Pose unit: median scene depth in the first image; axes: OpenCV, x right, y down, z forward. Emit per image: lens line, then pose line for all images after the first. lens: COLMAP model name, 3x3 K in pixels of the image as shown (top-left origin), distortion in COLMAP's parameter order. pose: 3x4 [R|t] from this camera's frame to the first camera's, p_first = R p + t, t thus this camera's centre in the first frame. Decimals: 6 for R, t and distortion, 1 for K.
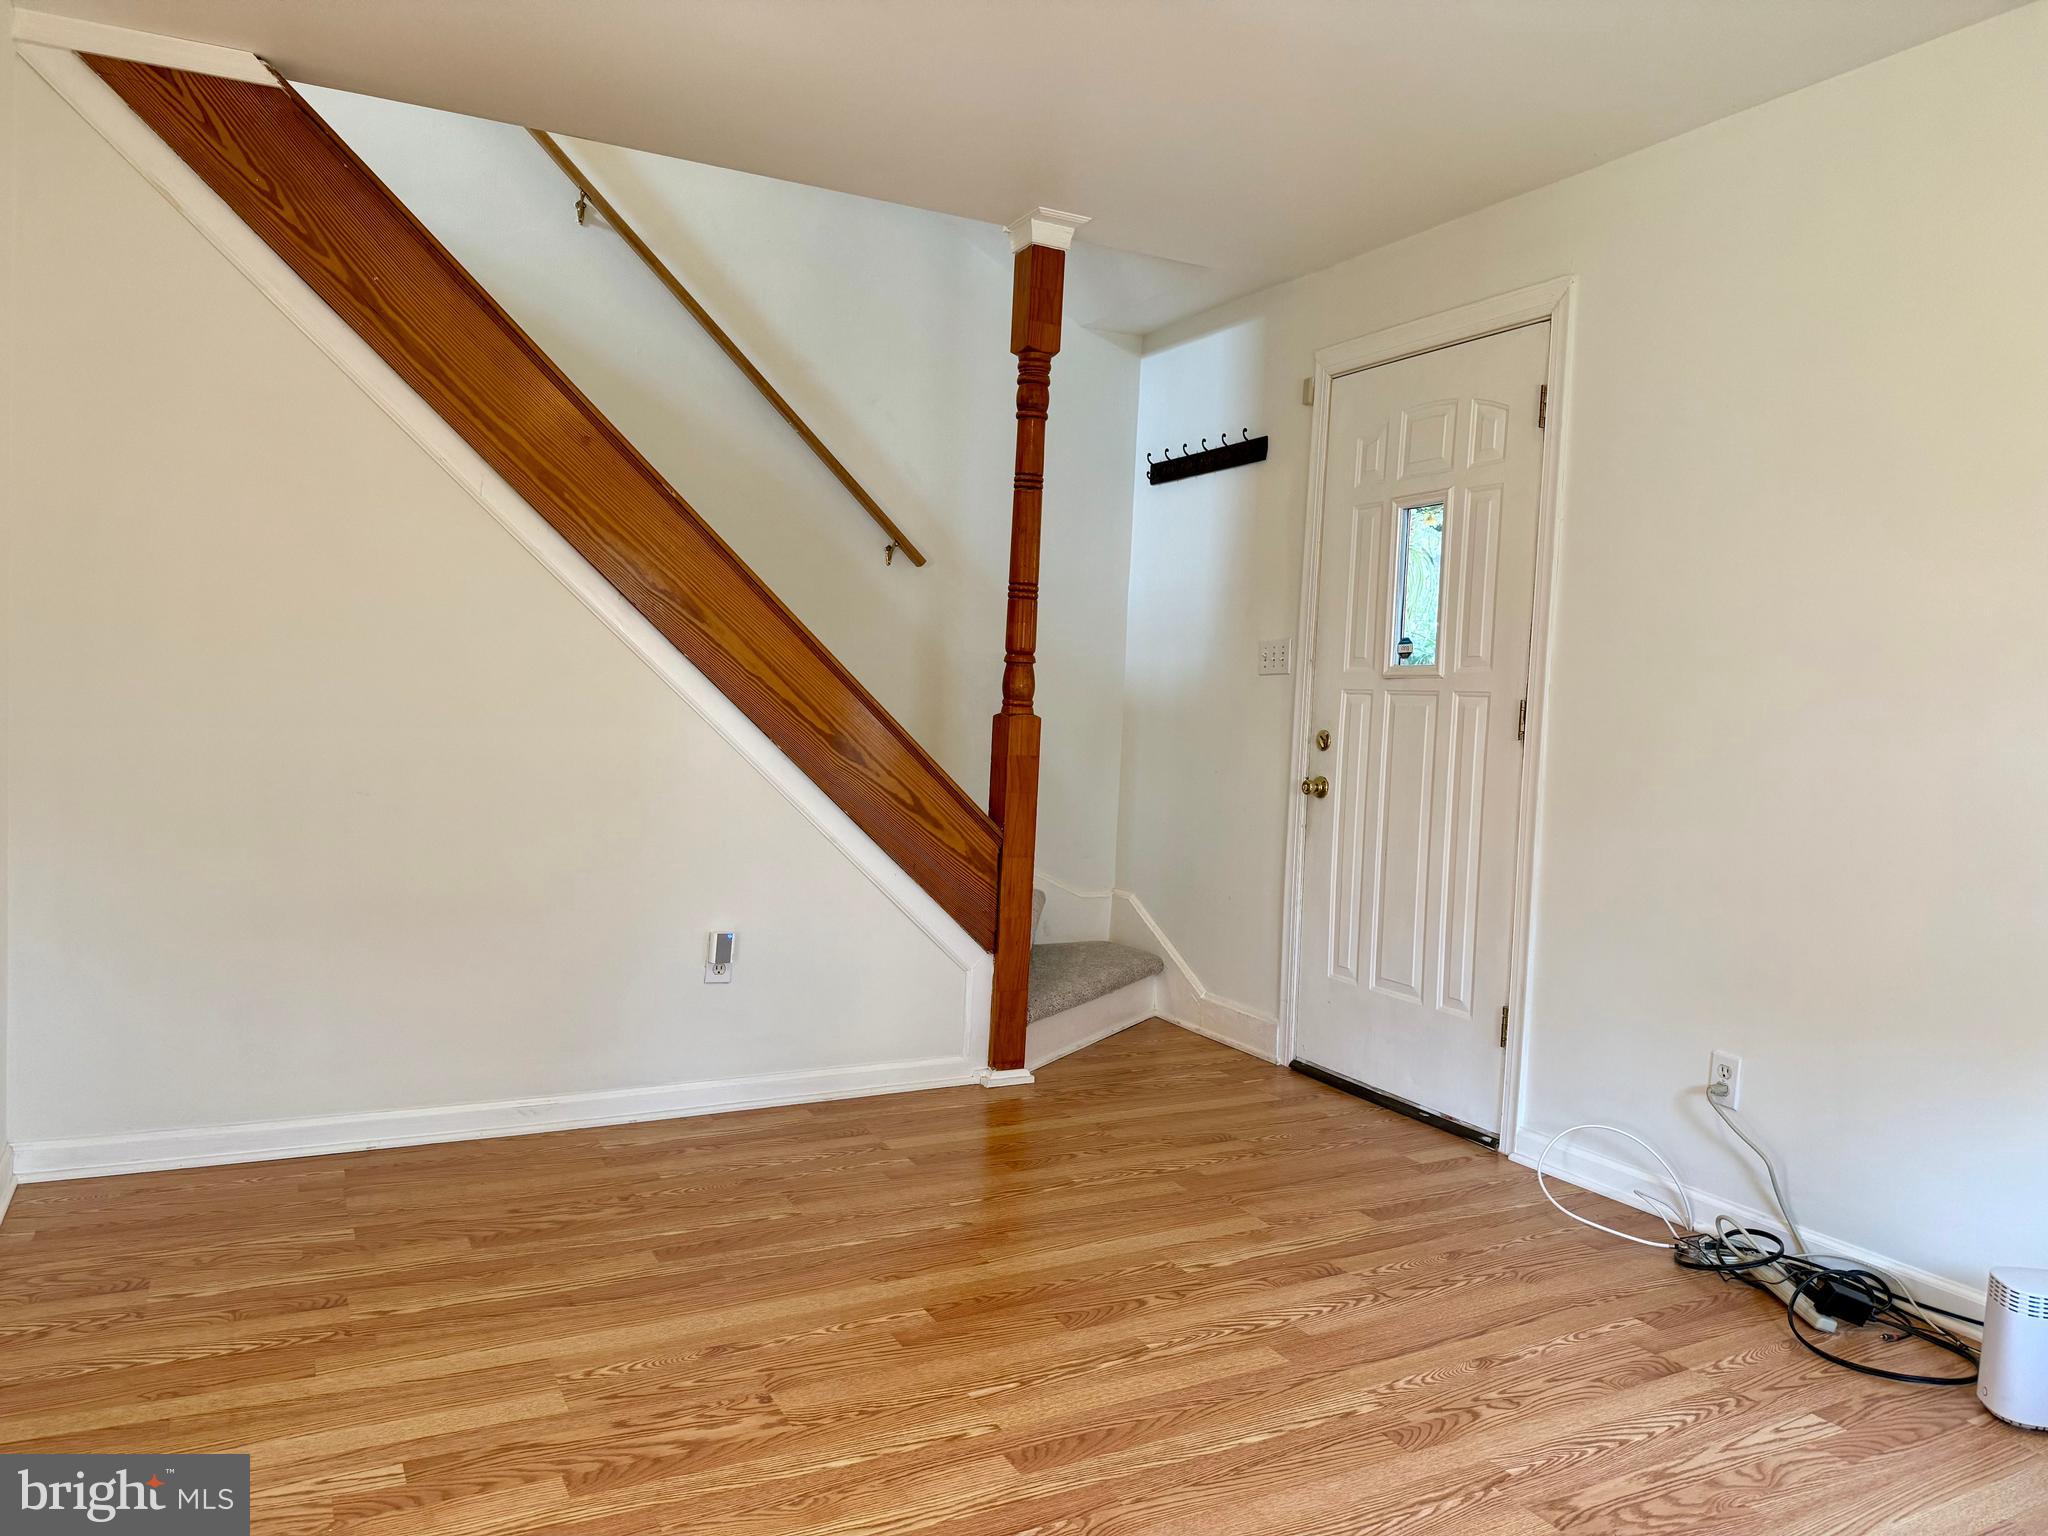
lens RADIAL K [[1460.9, 0, 1028.5], [0, 1460.9, 736.4], [0, 0, 1]] dist [0.067214, -0.076555]
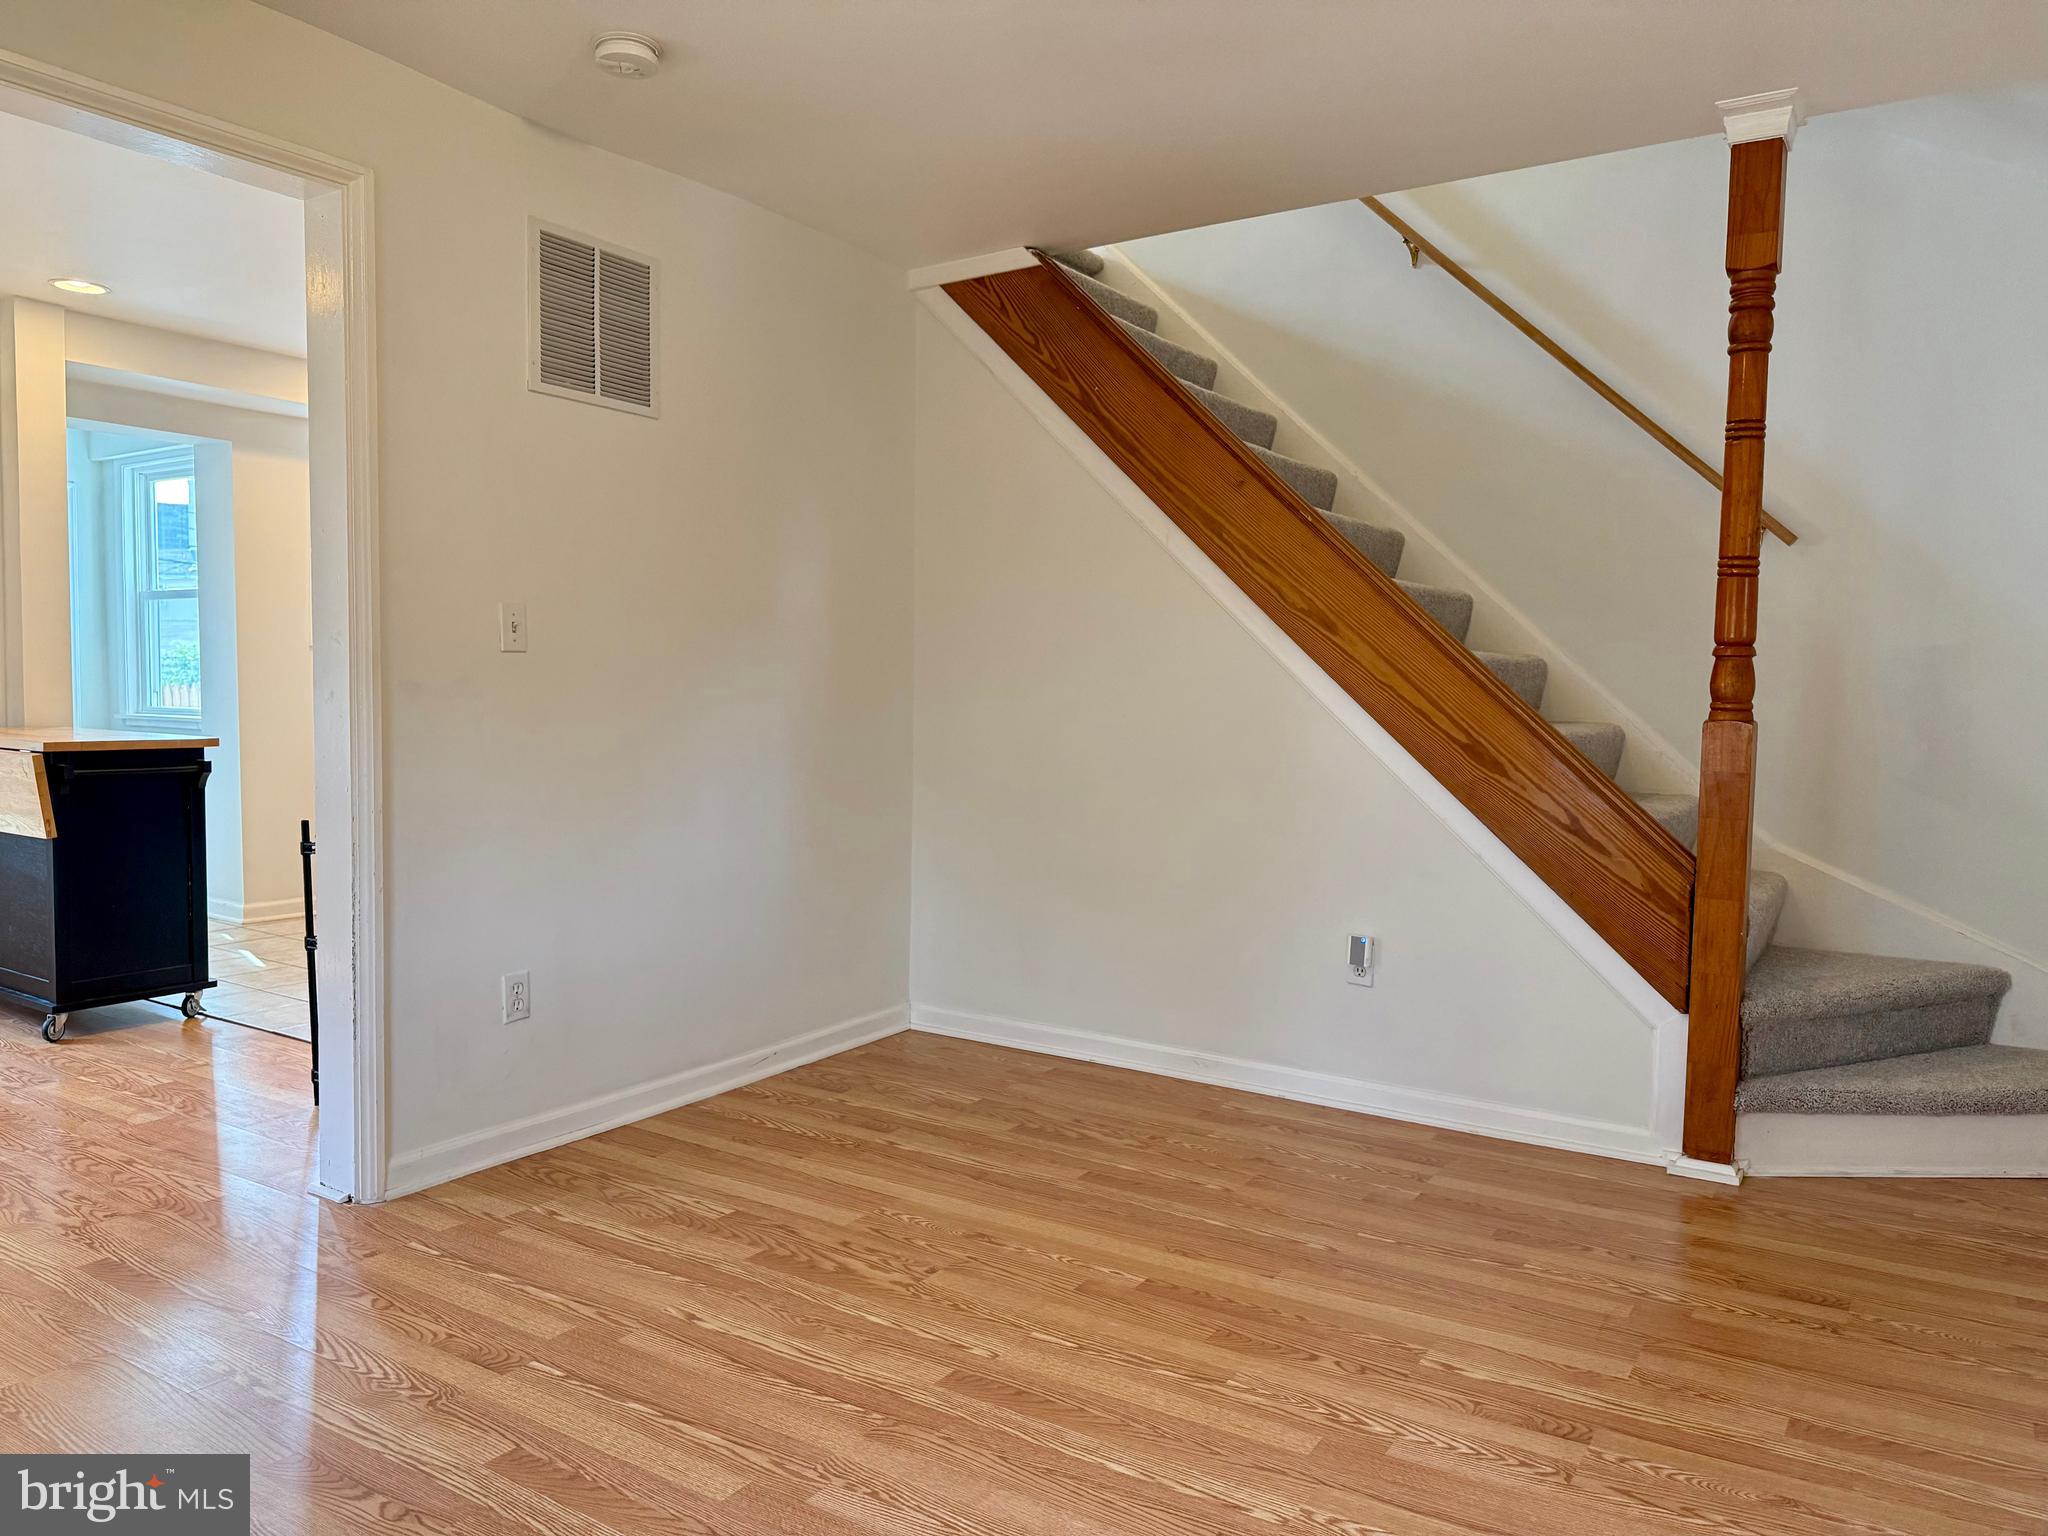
lens RADIAL K [[1460.9, 0, 1031.4], [0, 1460.9, 751.1], [0, 0, 1]] dist [0.067214, -0.076555]
pose [[0.485489, 0.005846, -0.874223, 0.669265], [-0.021031, 0.999766, -0.004993, 0.016185], [0.873990, 0.020810, 0.485499, 0.340997]]
